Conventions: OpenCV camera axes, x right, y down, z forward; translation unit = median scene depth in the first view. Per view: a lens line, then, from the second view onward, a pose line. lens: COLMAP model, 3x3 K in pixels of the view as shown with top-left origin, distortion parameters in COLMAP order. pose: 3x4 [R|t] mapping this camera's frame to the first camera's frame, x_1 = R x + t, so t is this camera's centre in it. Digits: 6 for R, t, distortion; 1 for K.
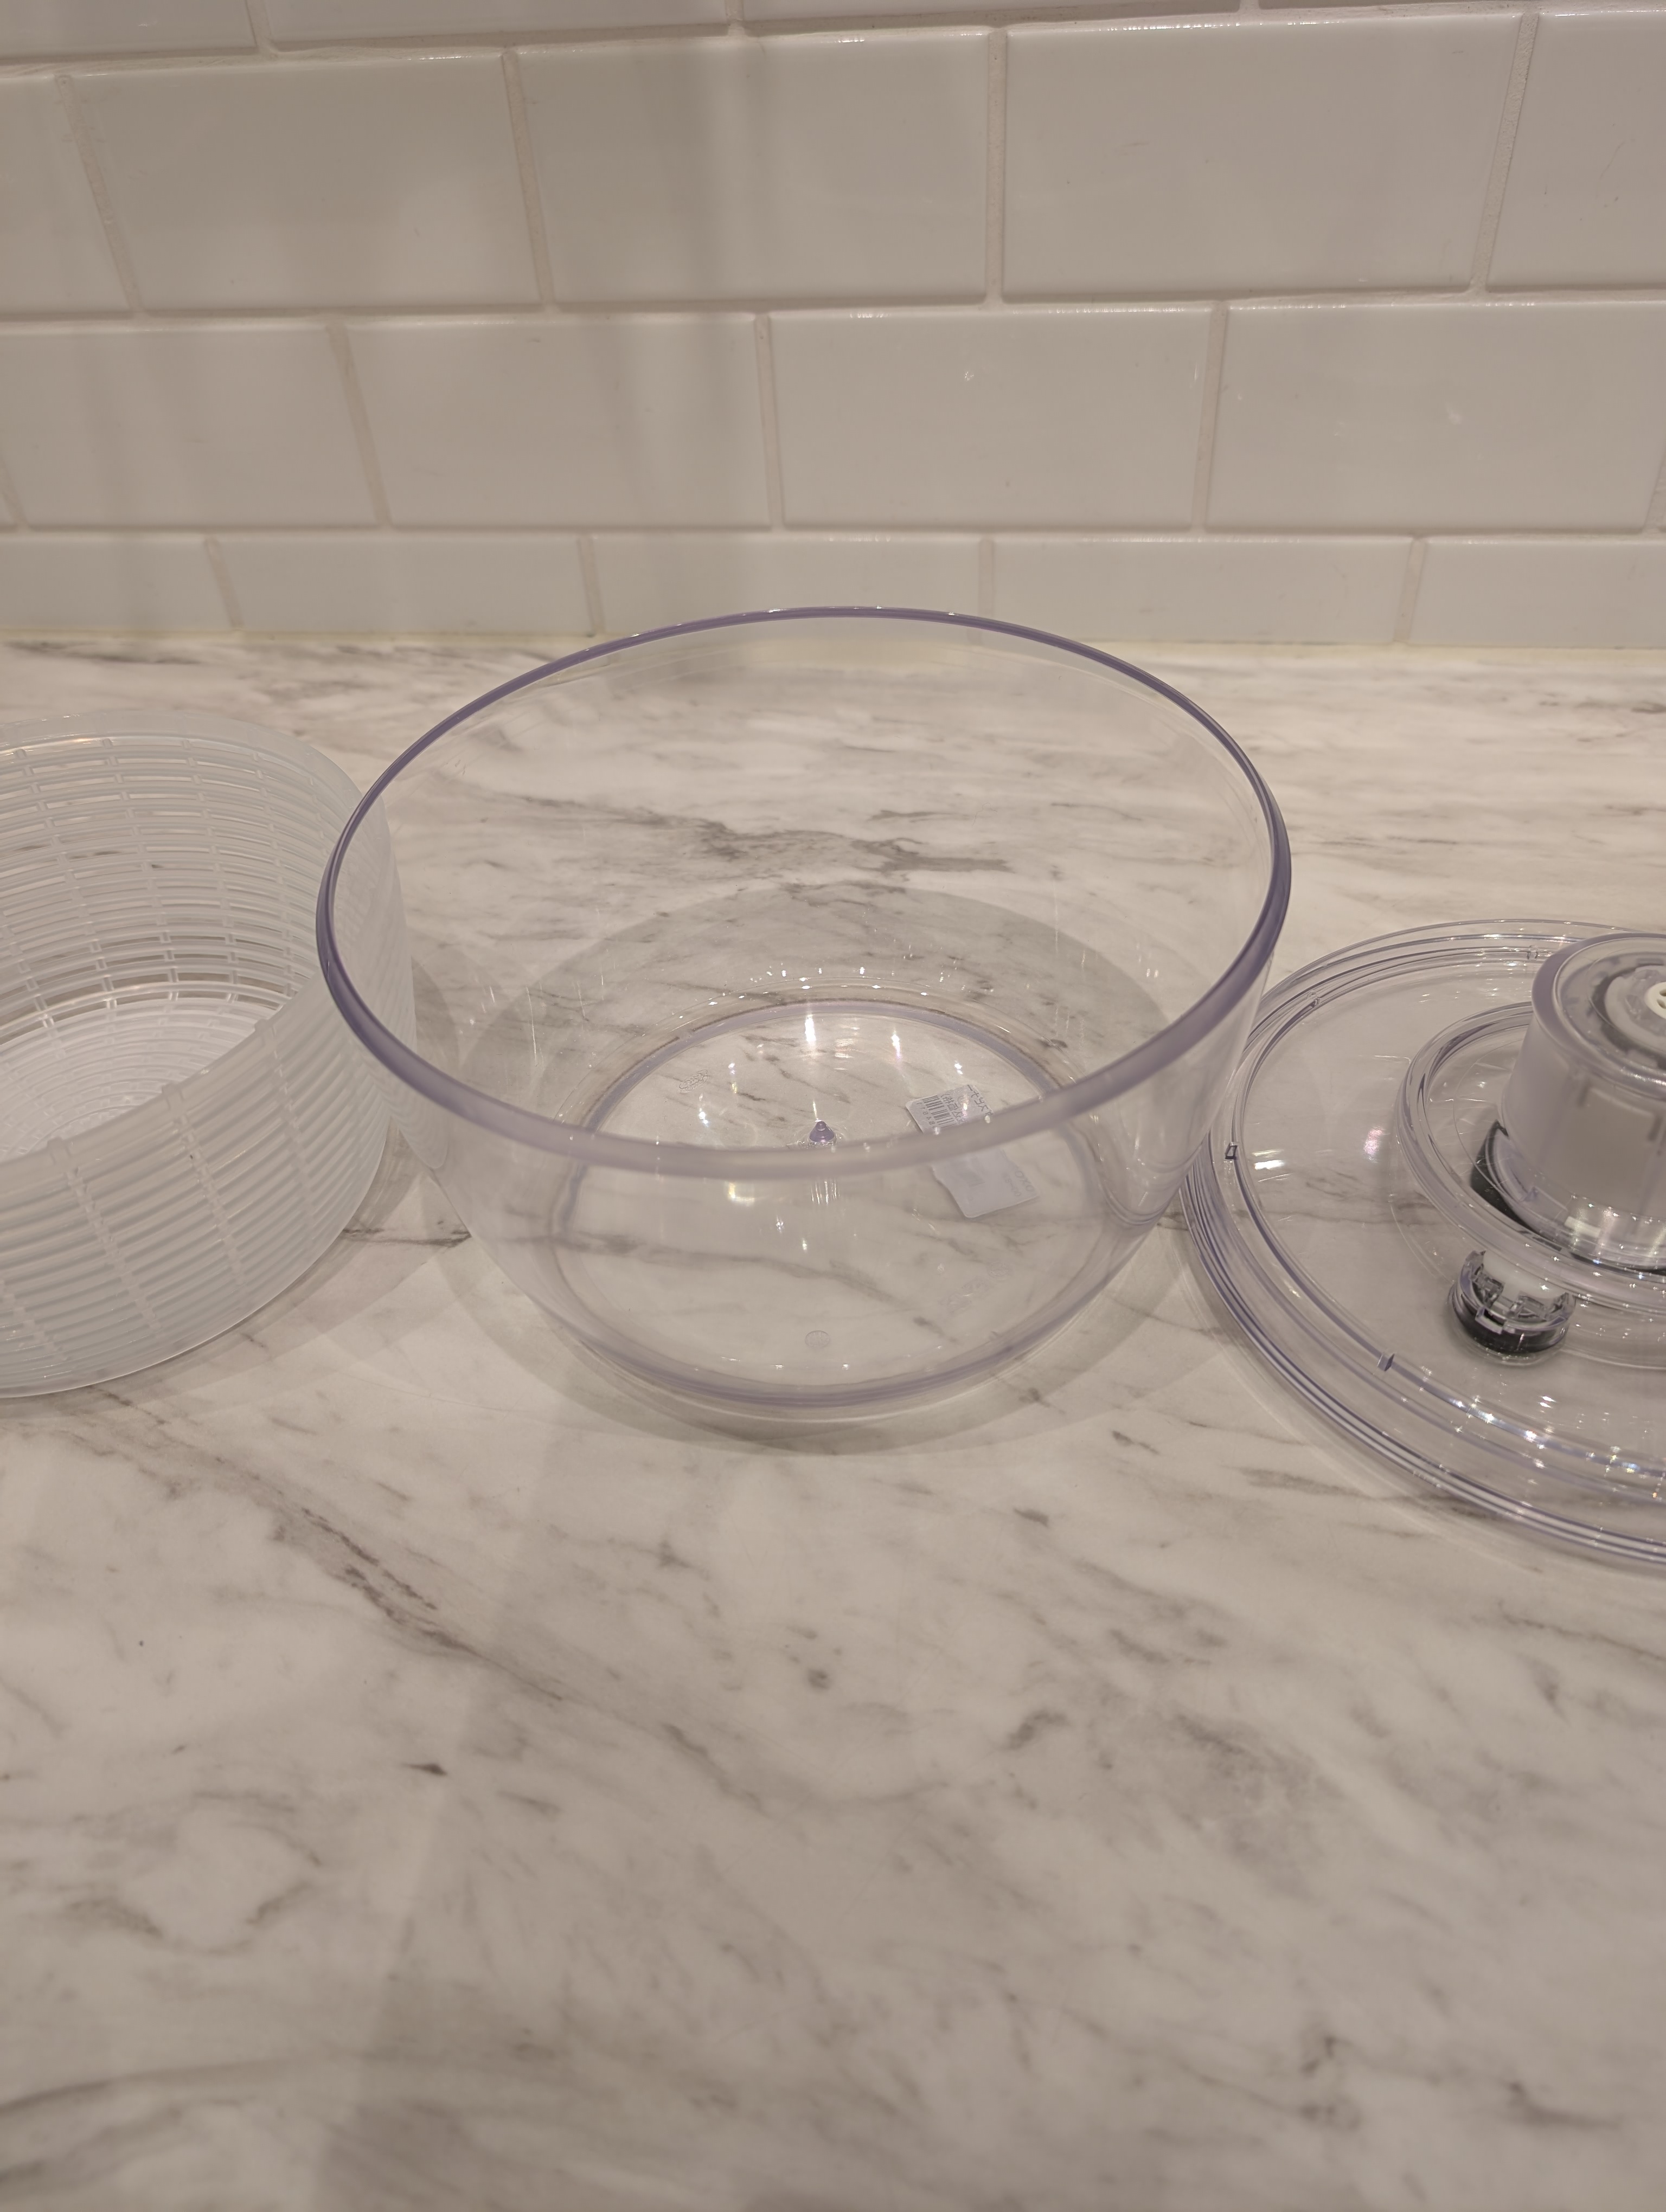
lens RADIAL K [[1555.0, 0, 833.0], [0, 1555.0, 1106.0], [0, 0, 1]] dist [-0.009967, -0.001050]
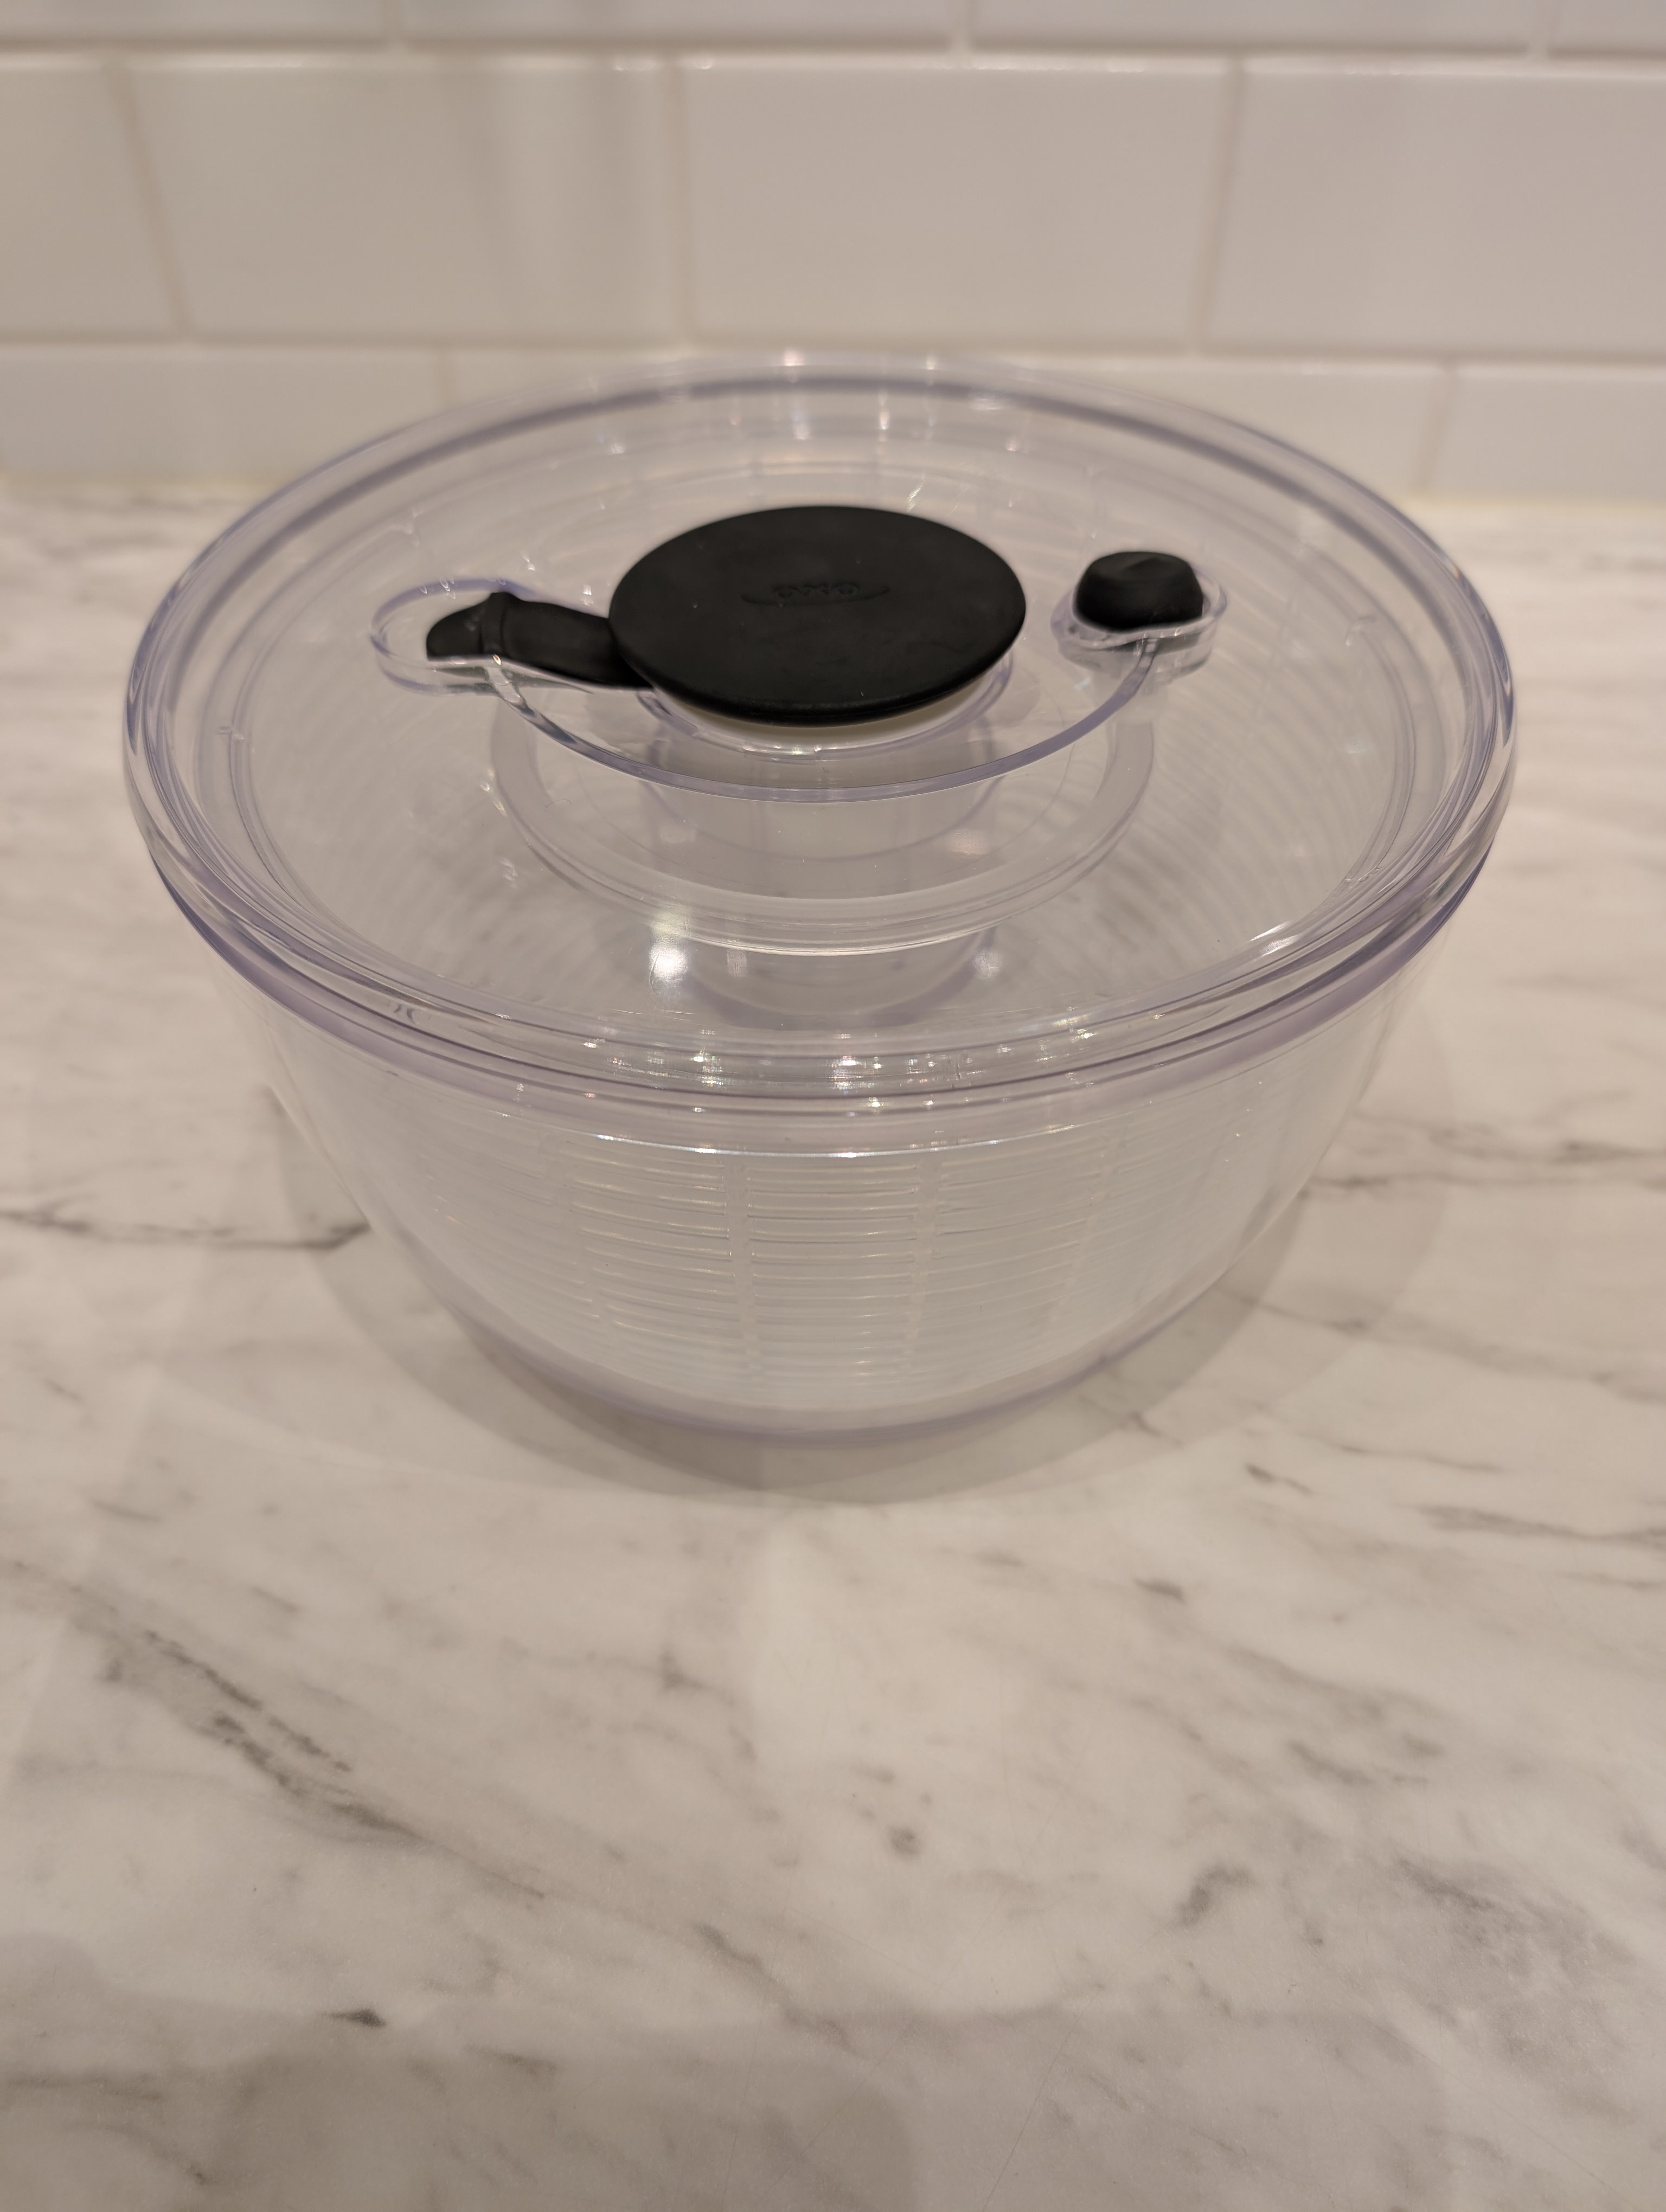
lens RADIAL K [[1684.7, 0, 880.5], [0, 1684.7, 1113.8], [0, 0, 1]] dist [-0.047464, 0.031452]
pose [[0.993705, -0.028738, 0.108275, -0.087490], [0.024605, 0.998924, 0.039319, 0.001028], [-0.109289, -0.036407, 0.993343, 0.225601]]
